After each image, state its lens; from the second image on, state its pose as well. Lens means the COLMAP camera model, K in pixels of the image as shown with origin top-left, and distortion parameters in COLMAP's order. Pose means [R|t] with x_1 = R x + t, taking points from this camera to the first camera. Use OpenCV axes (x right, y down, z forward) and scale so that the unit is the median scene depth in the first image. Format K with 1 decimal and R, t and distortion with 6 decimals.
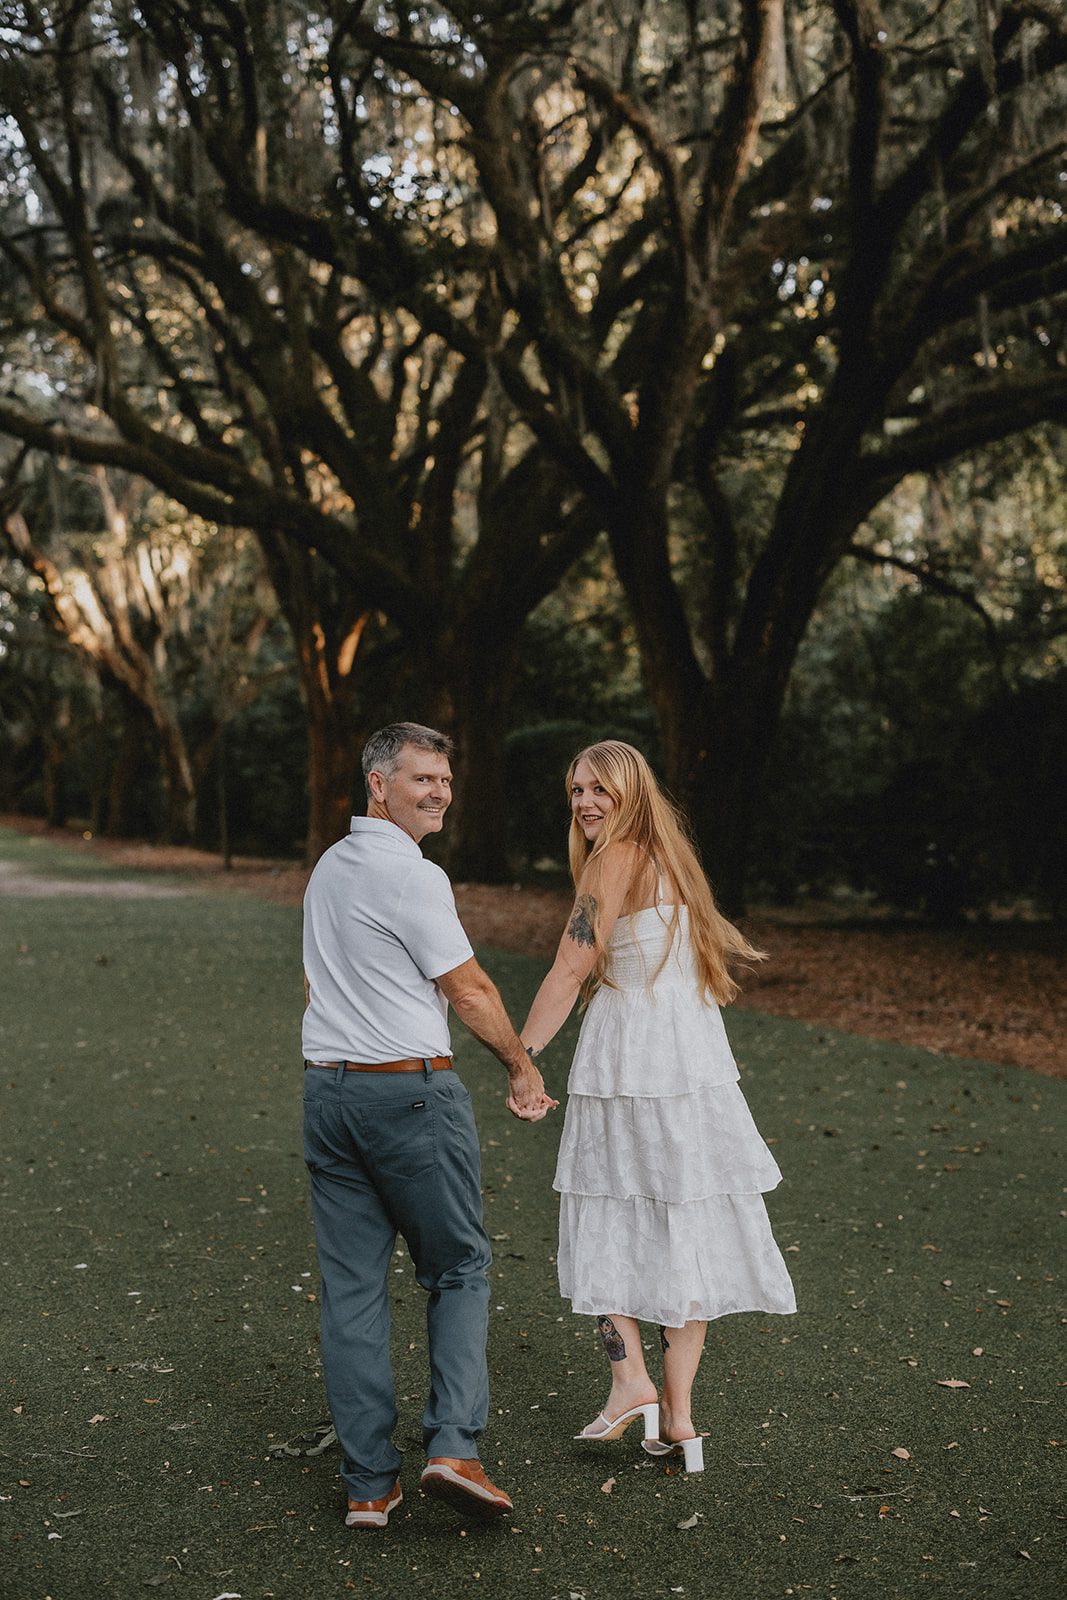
lens RADIAL K [[3084.3, 0, 533.5], [0, 3084.3, 800.0], [0, 0, 1]] dist [-0.041514, -0.331788]
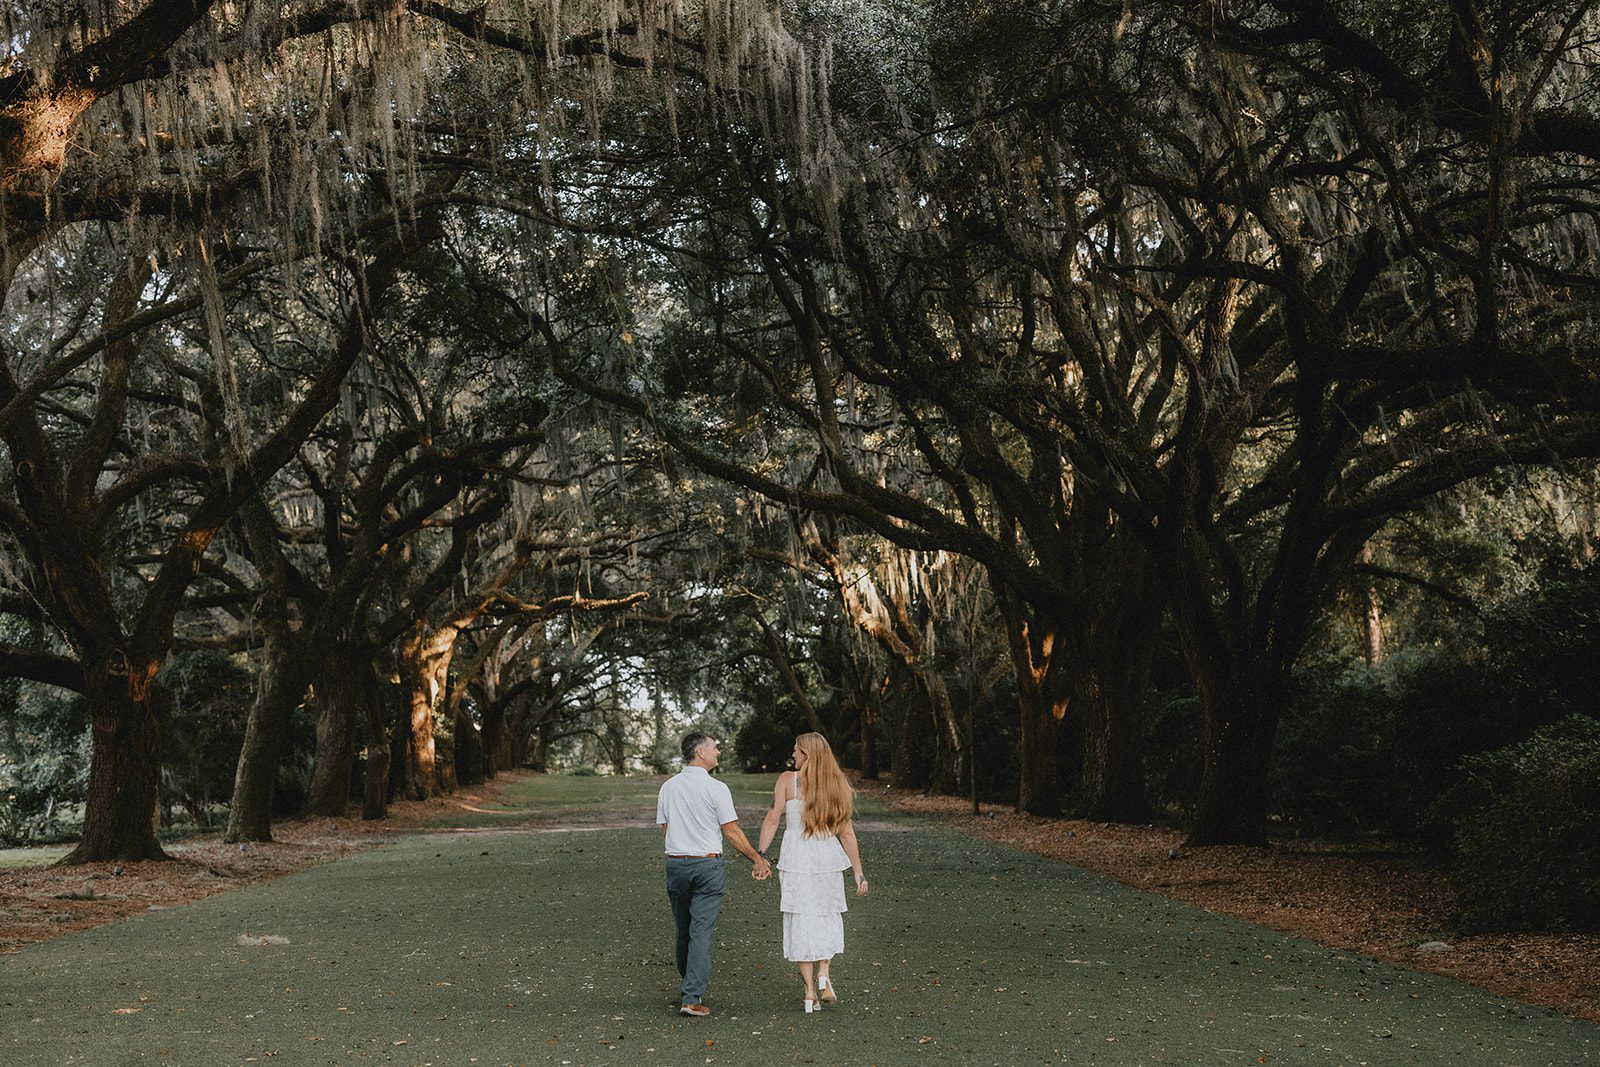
lens RADIAL K [[3084.3, 0, 800.0], [0, 3084.3, 533.5], [0, 0, 1]] dist [-0.041514, -0.331788]
pose [[0.980774, -0.005537, -0.195070, 0.069148], [-0.008455, 0.997453, -0.070824, -0.000946], [0.194966, 0.071111, 0.978229, -0.202640]]
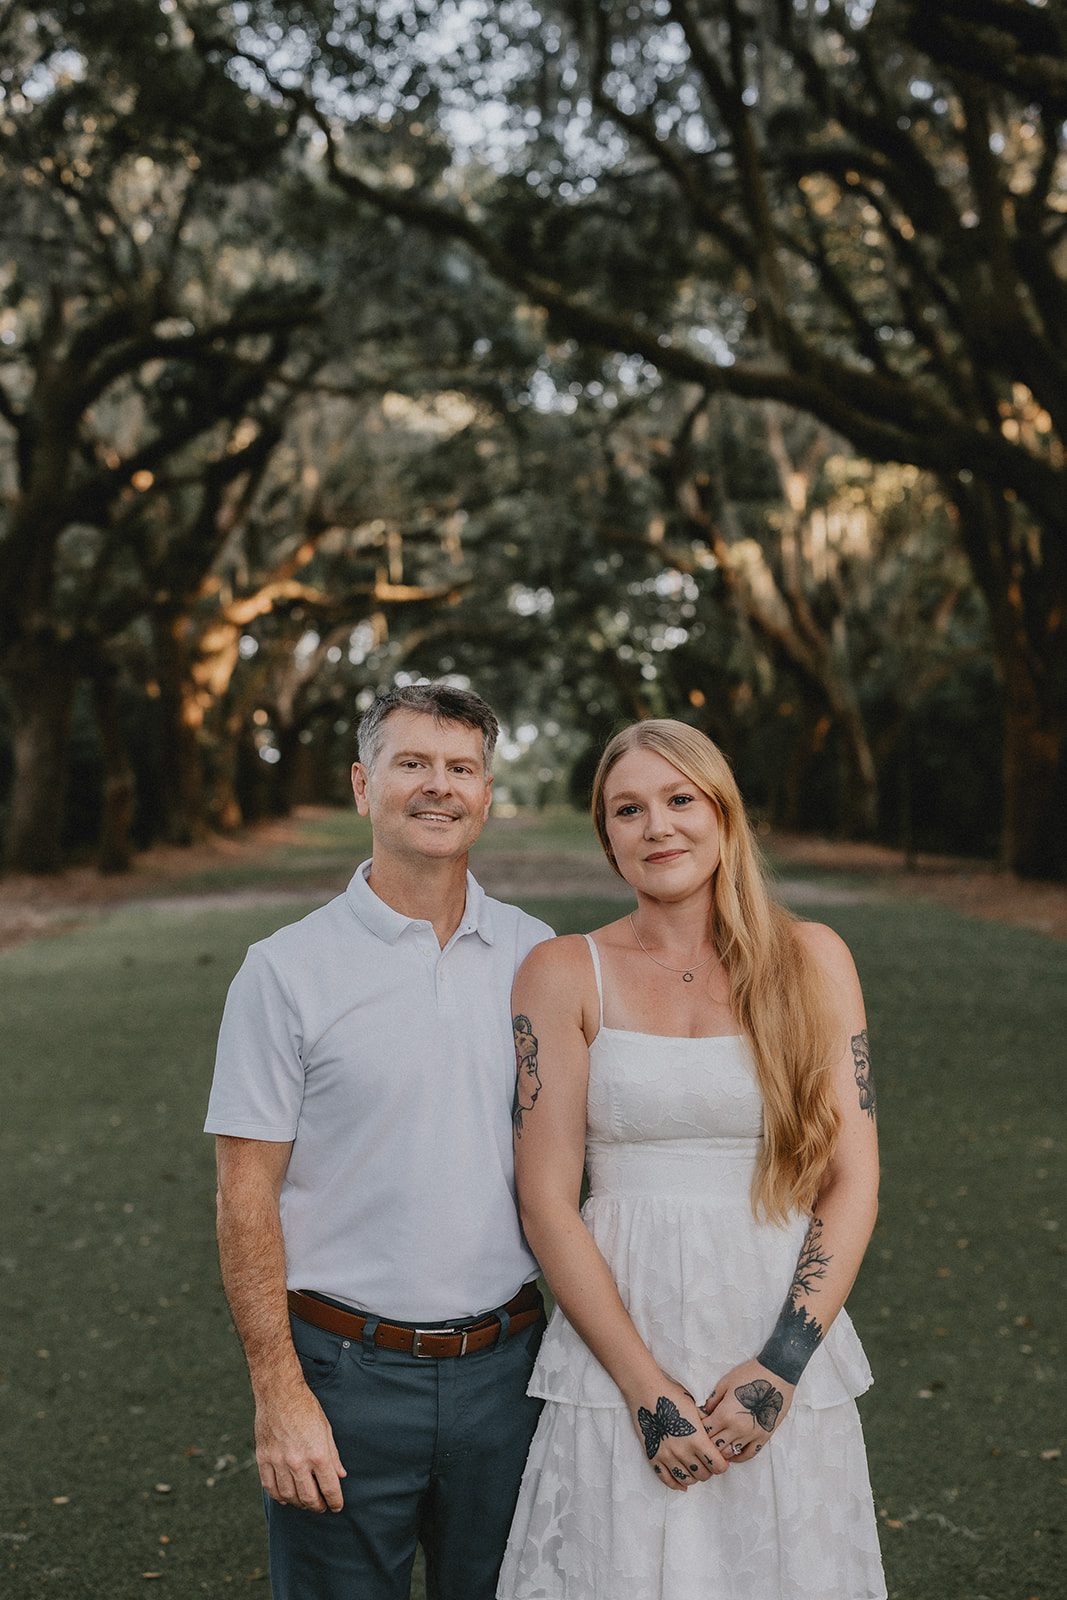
lens RADIAL K [[3038.1, 0, 533.5], [0, 3038.1, 800.0], [0, 0, 1]] dist [0.073556, 0.115463]
pose [[0.974973, 0.011290, -0.222036, -0.009043], [-0.010550, 0.999934, 0.004519, -0.000891], [0.222072, -0.002063, 0.975028, 0.106444]]
